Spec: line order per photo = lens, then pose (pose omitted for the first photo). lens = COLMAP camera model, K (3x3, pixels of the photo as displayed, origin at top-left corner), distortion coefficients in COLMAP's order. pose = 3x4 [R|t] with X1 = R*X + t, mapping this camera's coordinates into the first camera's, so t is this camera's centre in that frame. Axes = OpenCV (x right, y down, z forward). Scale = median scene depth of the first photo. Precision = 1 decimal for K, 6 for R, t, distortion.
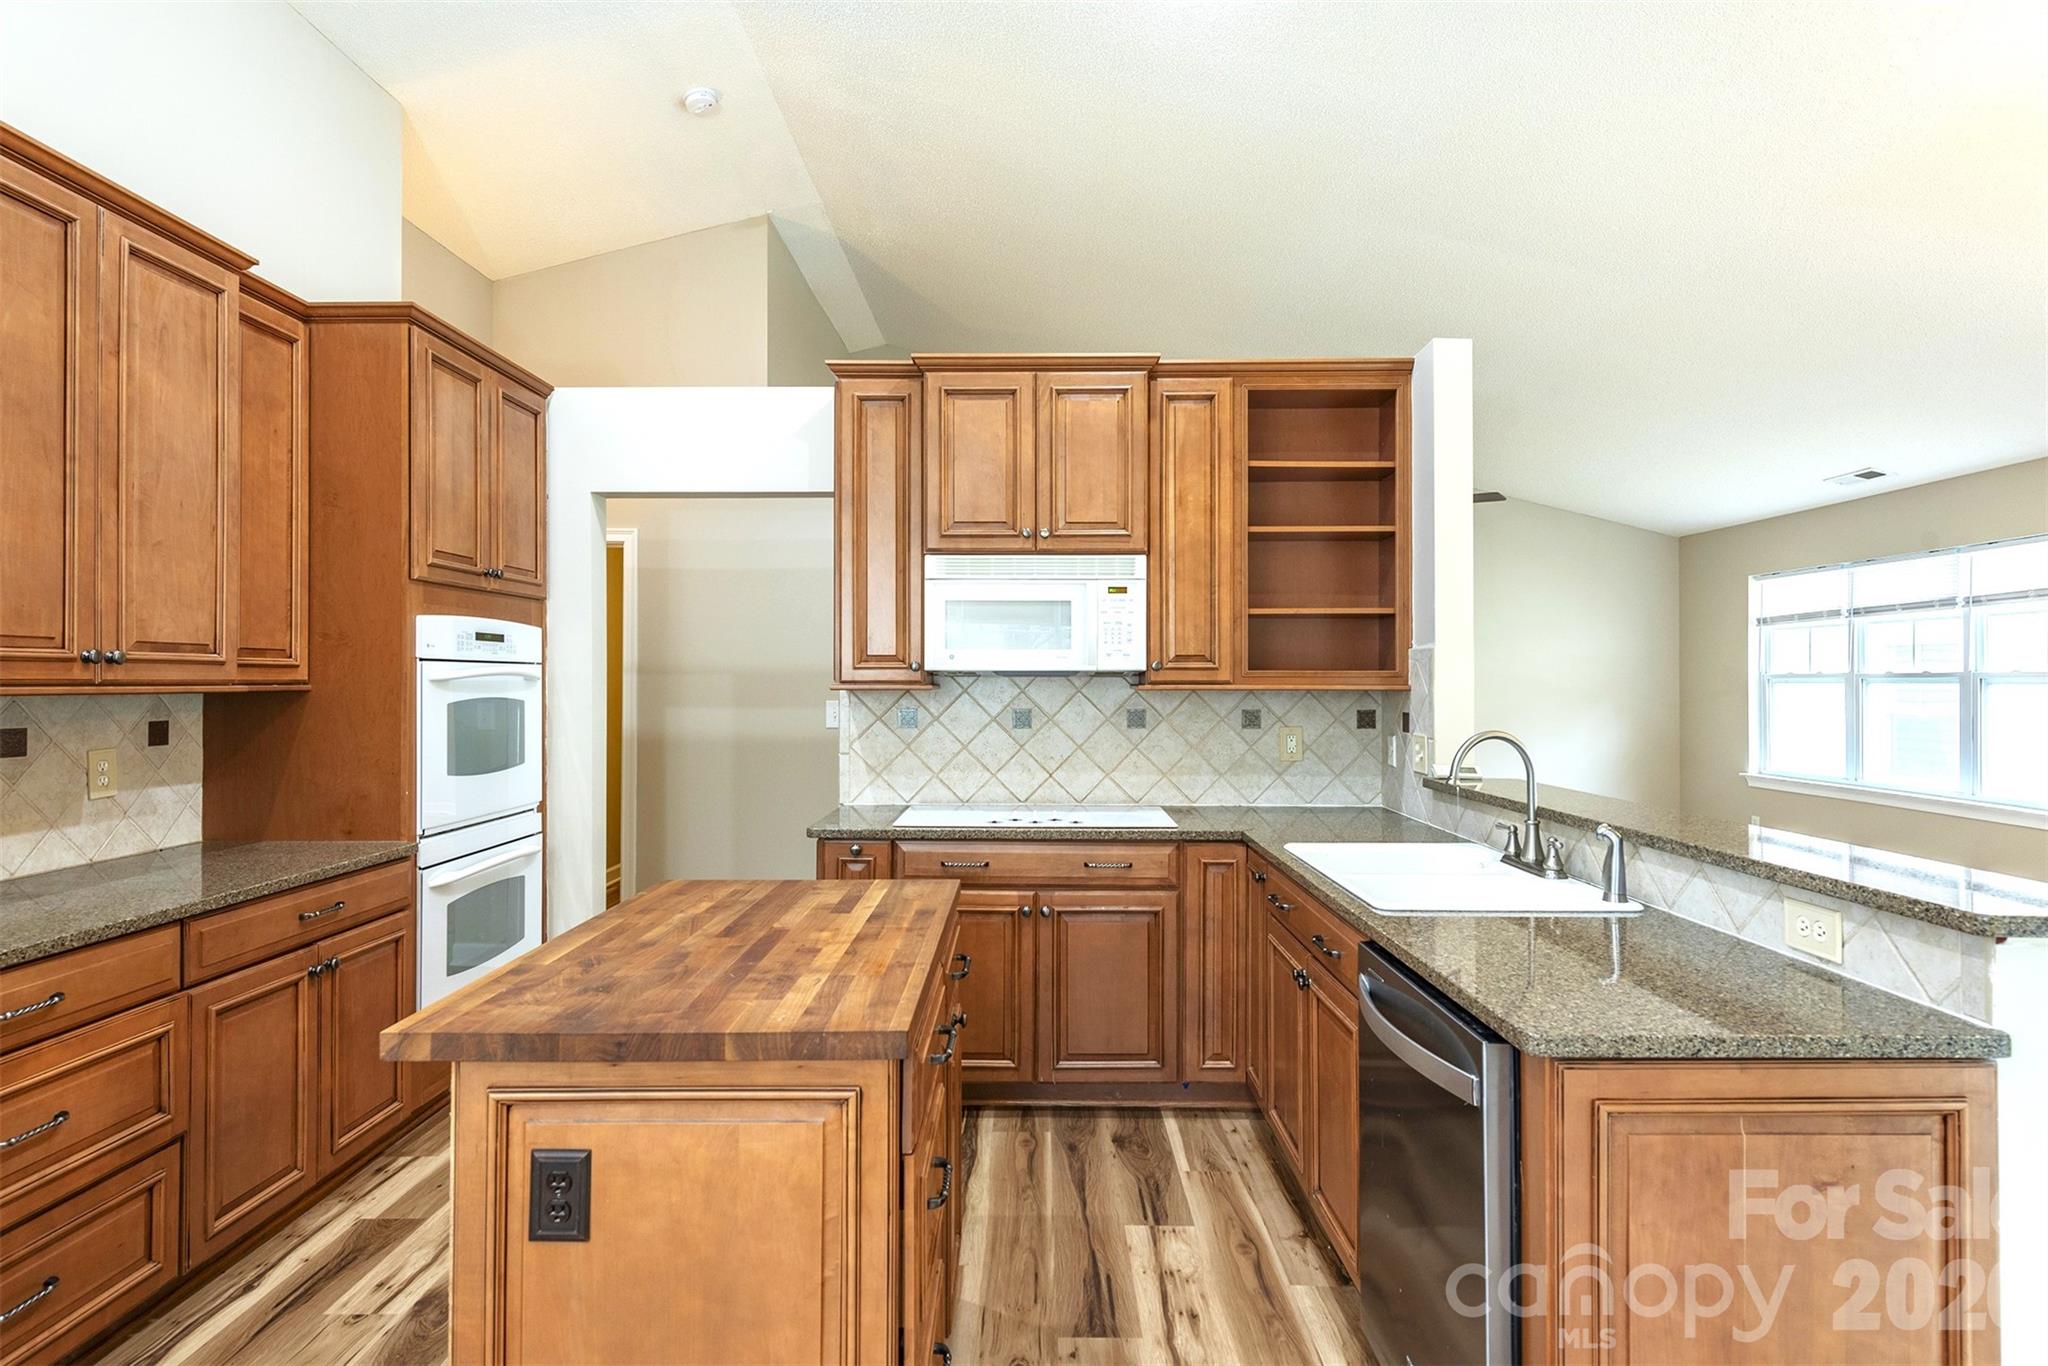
lens RADIAL K [[1058.5, 0, 1028.5], [0, 1058.5, 675.9], [0, 0, 1]] dist [0.025748, -0.013668]
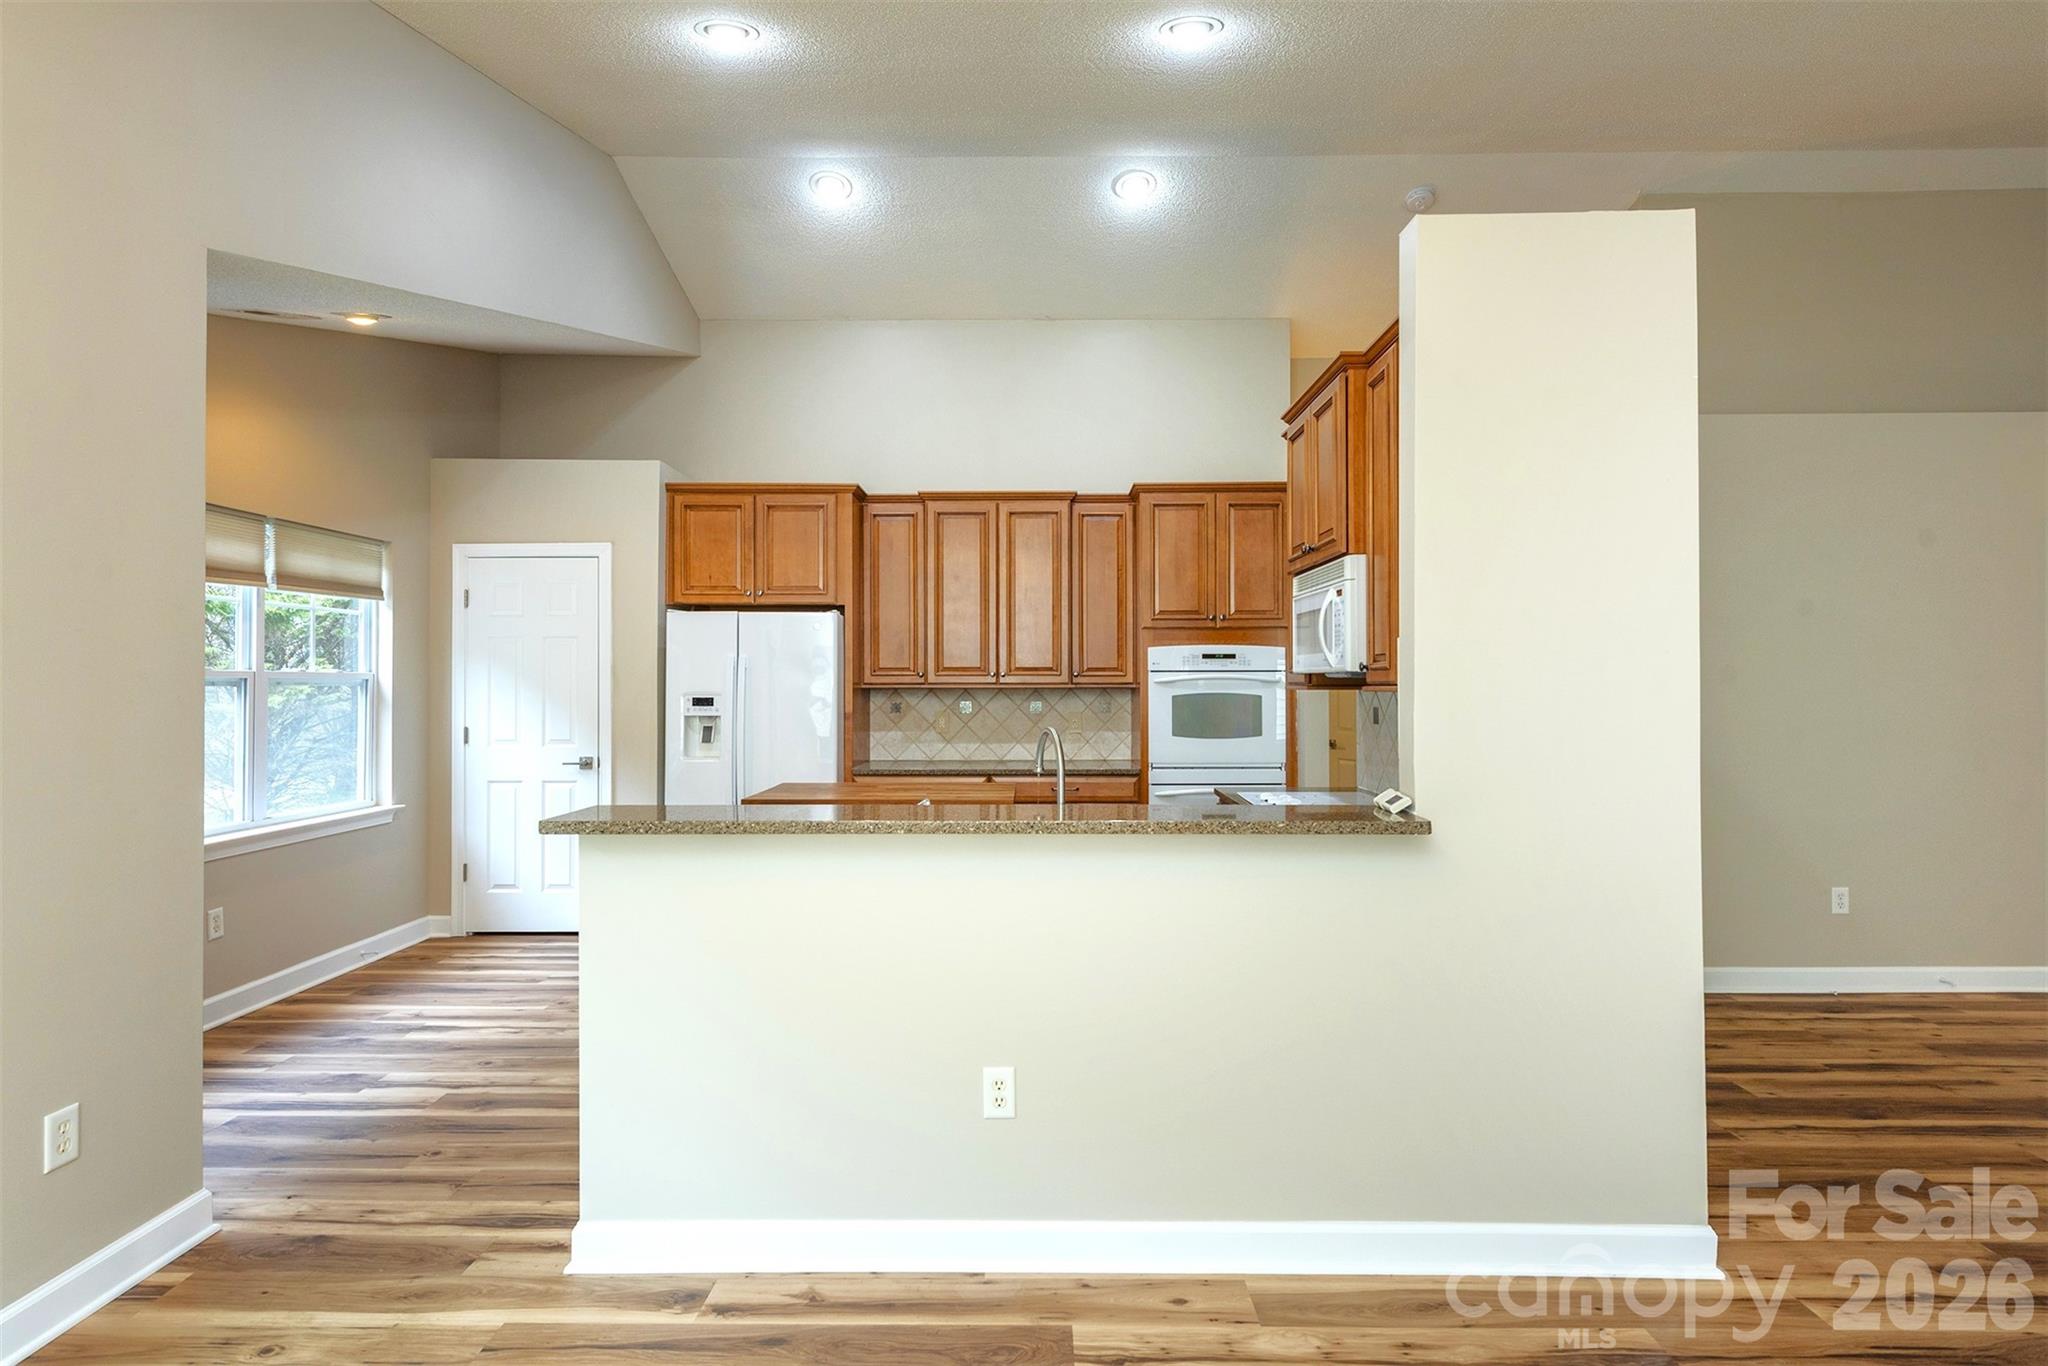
lens RADIAL K [[1034.4, 0, 1028.9], [0, 1034.4, 678.8], [0, 0, 1]] dist [0.006449, -0.000503]
pose [[-0.010263, -0.003611, -0.999941, 1.071892], [0.007065, 0.999968, -0.003684, 0.002523], [0.999922, -0.007103, -0.010237, 0.707402]]
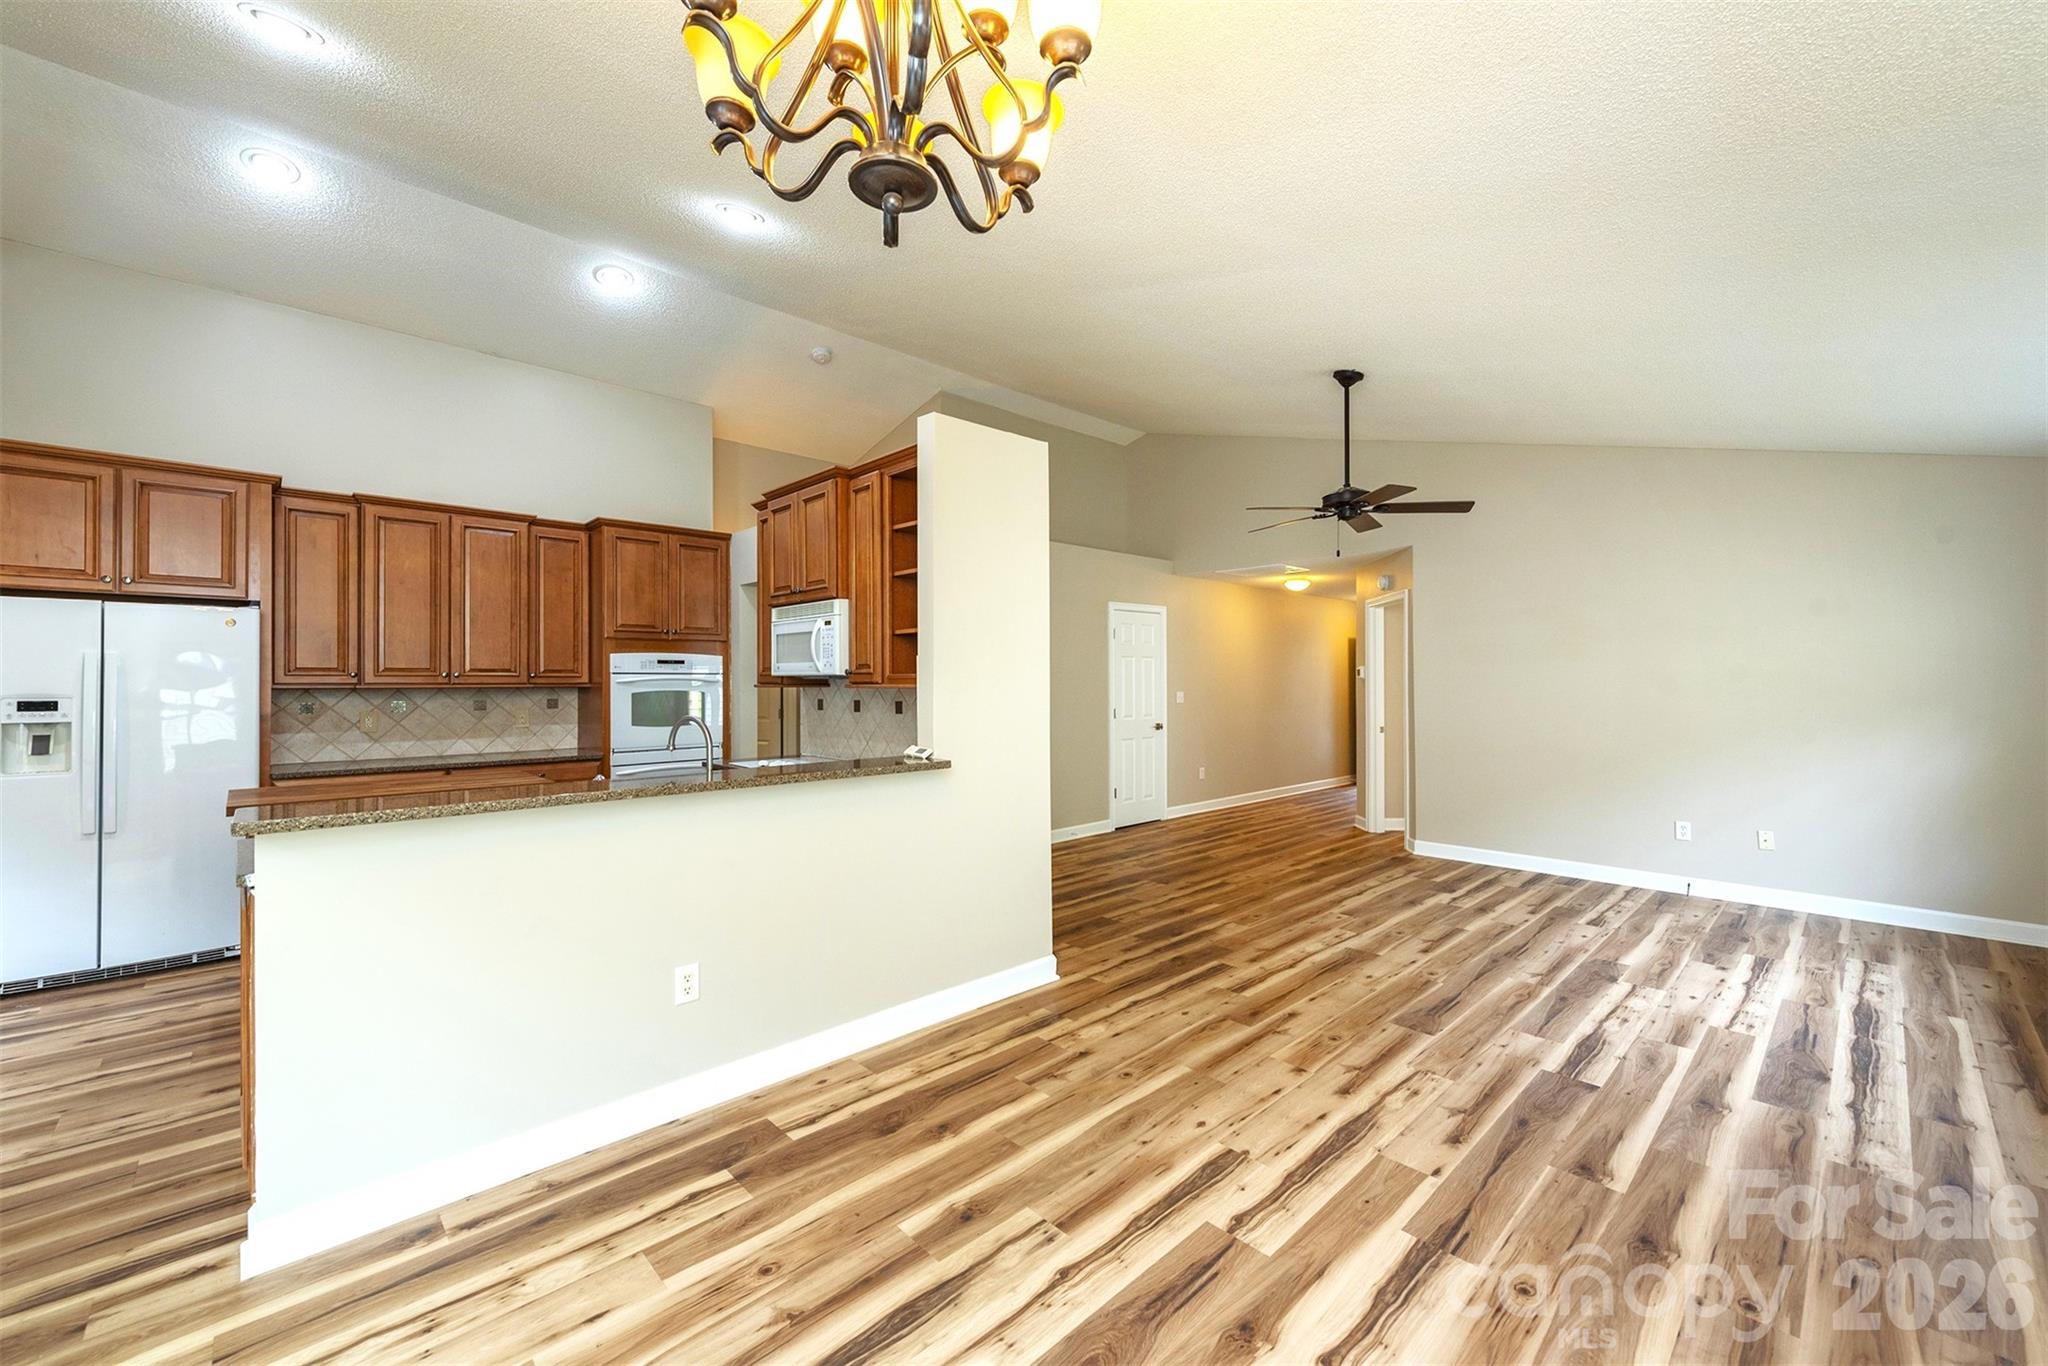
lens RADIAL K [[813.3, 0, 1041.2], [0, 813.3, 680.0], [0, 0, 1]] dist [0.001982, -0.000512]
pose [[0.695878, -0.000961, -0.718159, 1.137234], [0.006244, 0.999969, 0.004711, -0.002073], [0.718133, -0.007763, 0.695863, 0.395112]]
